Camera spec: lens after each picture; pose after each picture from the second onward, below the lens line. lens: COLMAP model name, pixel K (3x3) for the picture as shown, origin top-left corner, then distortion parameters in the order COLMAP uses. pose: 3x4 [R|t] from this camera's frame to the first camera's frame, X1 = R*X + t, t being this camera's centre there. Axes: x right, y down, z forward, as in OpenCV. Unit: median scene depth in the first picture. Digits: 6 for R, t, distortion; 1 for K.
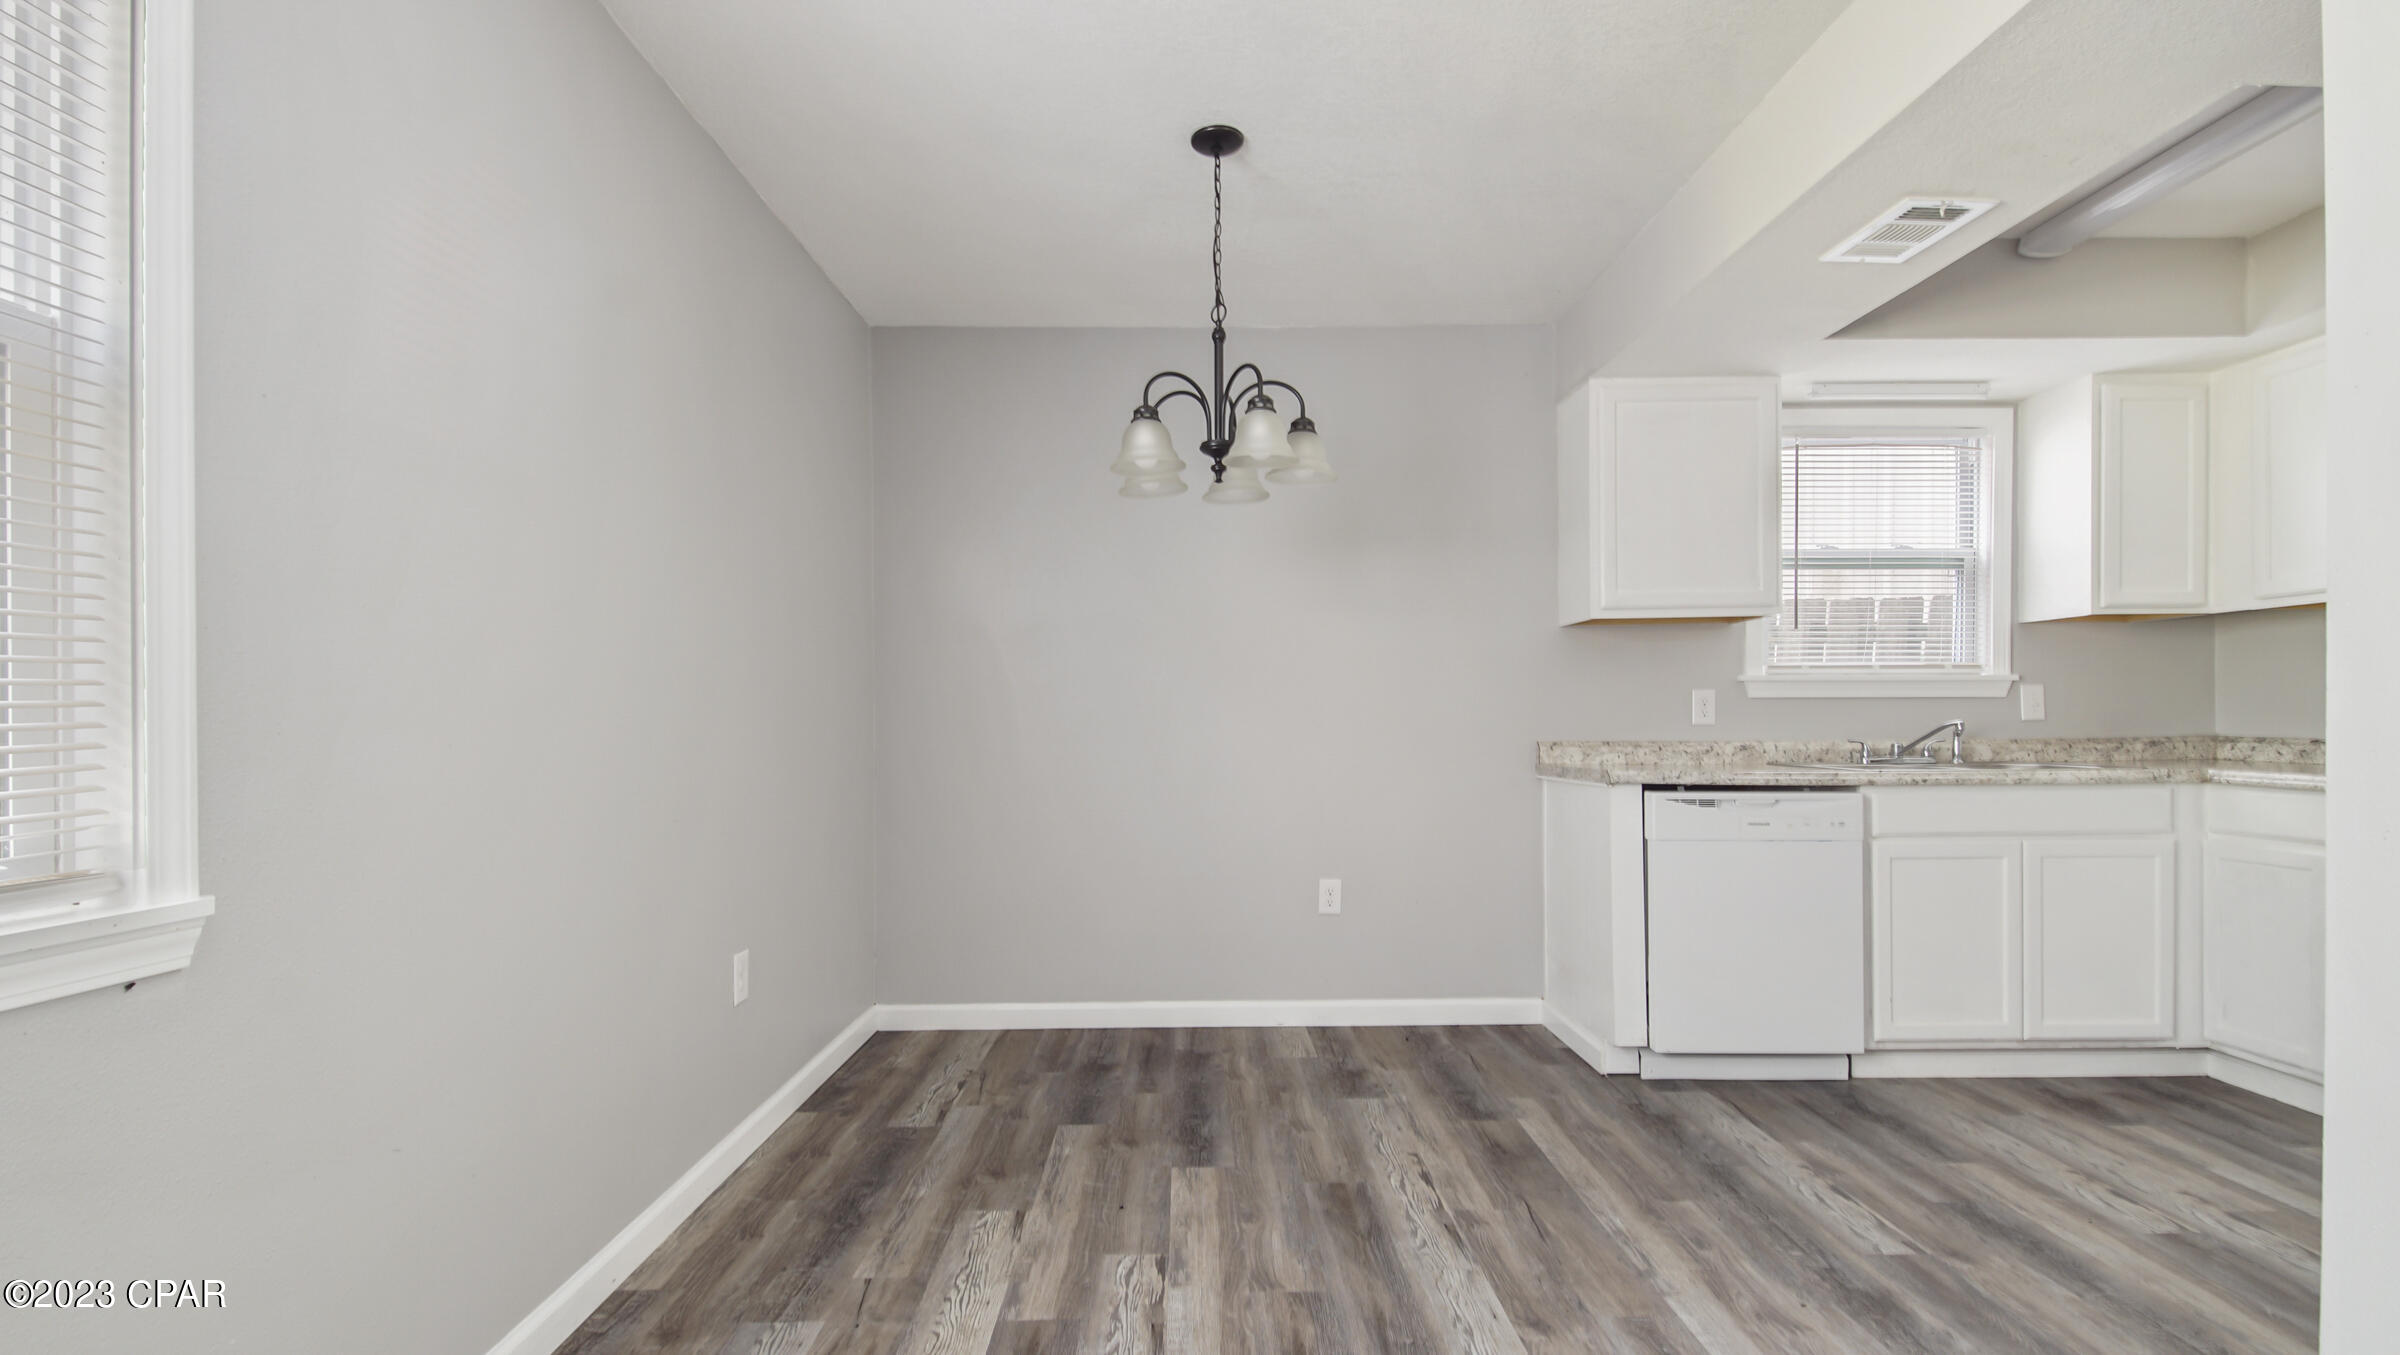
lens RADIAL K [[1066.9, 0, 1190.4], [0, 1066.9, 737.1], [0, 0, 1]] dist [0.006963, -0.002892]
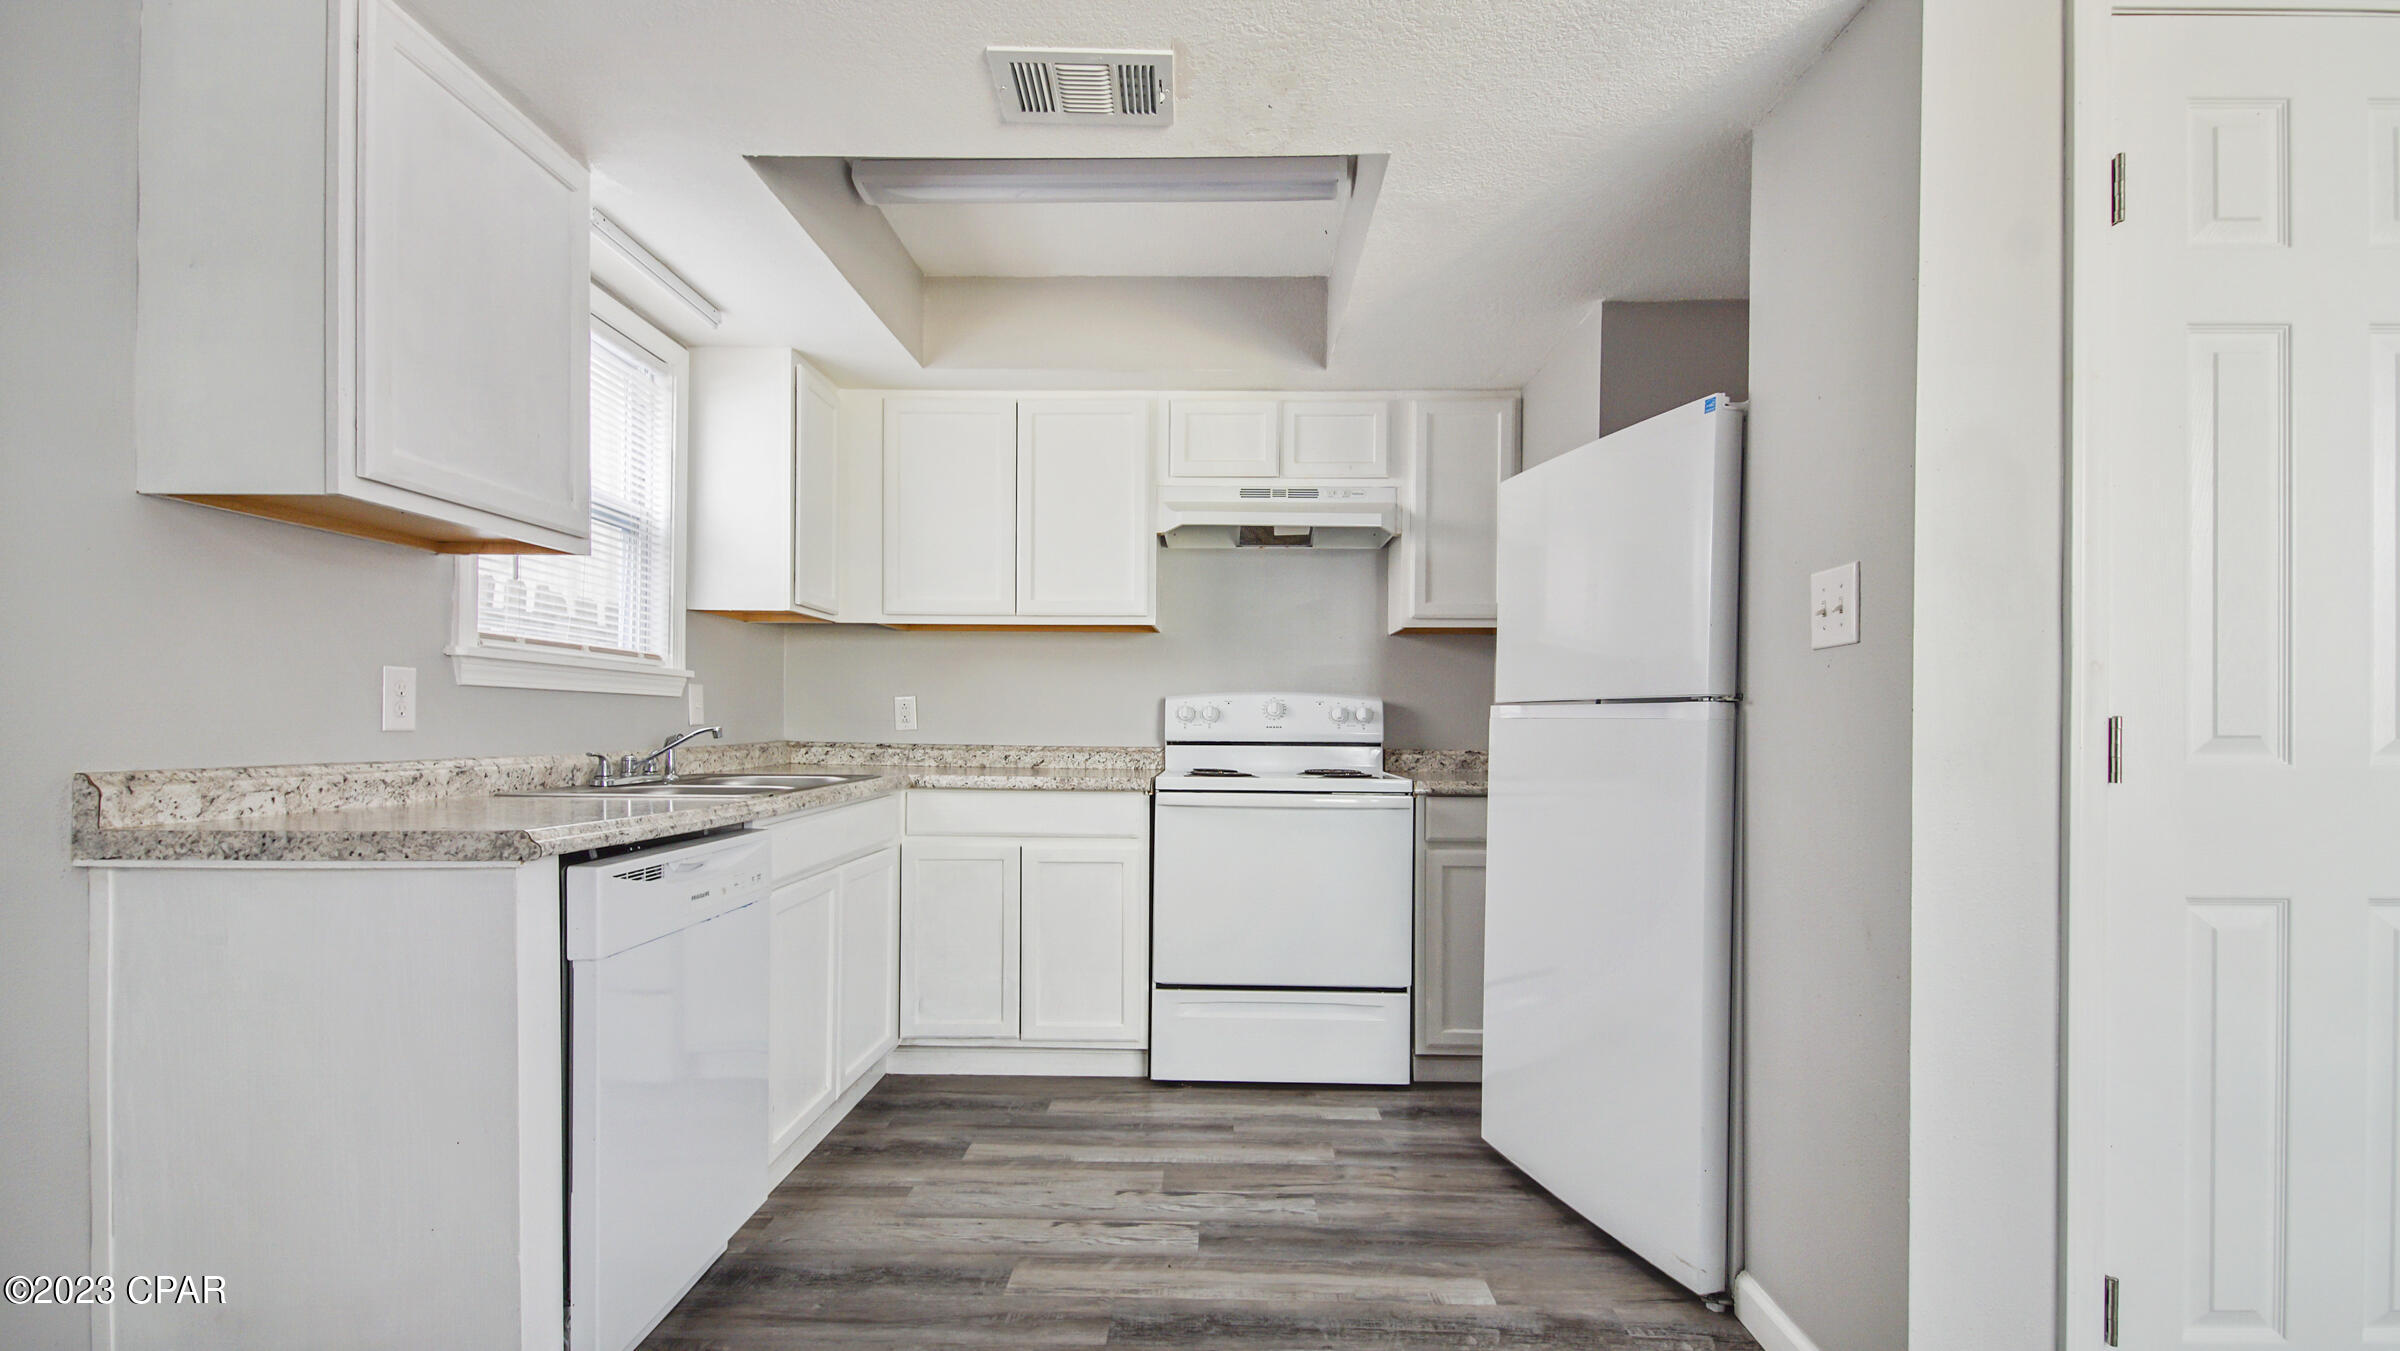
lens RADIAL K [[1066.9, 0, 1206.8], [0, 1066.9, 725.5], [0, 0, 1]] dist [0.006963, -0.002892]
pose [[0.023381, 0.003900, 0.999719, -0.059937], [0.003561, 0.999986, -0.003984, -0.010977], [-0.999720, 0.003653, 0.023367, 0.587453]]
